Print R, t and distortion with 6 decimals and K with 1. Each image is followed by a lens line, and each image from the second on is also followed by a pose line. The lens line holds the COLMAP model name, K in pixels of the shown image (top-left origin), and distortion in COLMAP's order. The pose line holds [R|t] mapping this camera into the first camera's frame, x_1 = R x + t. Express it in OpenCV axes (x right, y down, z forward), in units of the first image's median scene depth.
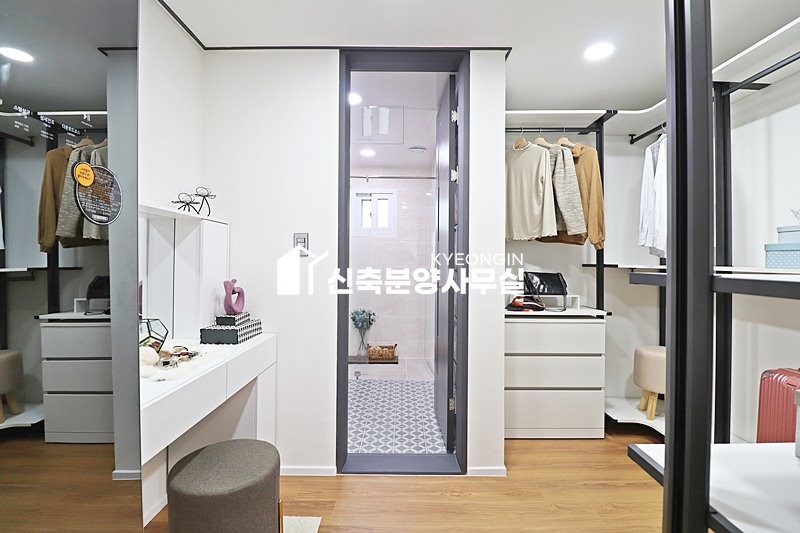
lens RADIAL K [[375.2, 0, 402.1], [0, 375.2, 264.8], [0, 0, 1]] dist [-0.019331, -0.001629]
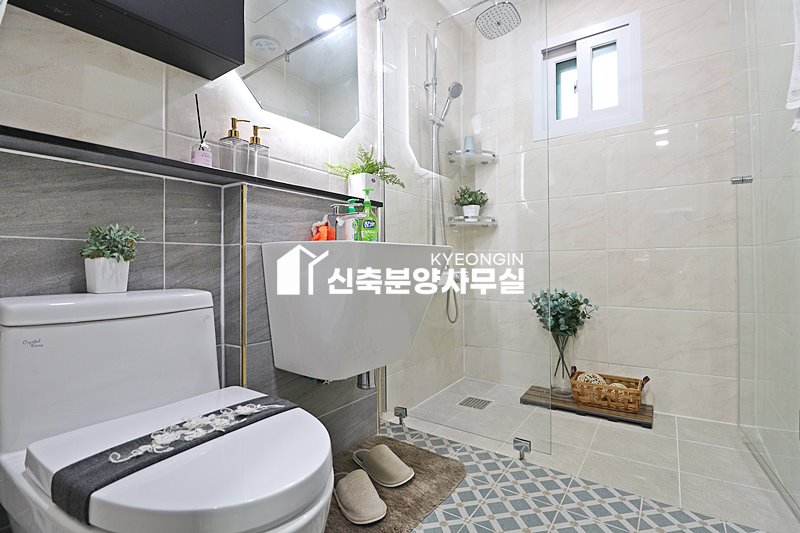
lens RADIAL K [[375.2, 0, 397.5], [0, 375.2, 263.0], [0, 0, 1]] dist [-0.019331, -0.001629]
pose [[0.804754, -0.017174, -0.593360, 0.007541], [0.015545, 0.999848, -0.007855, 0.085442], [0.593405, -0.002902, 0.804899, 0.509221]]
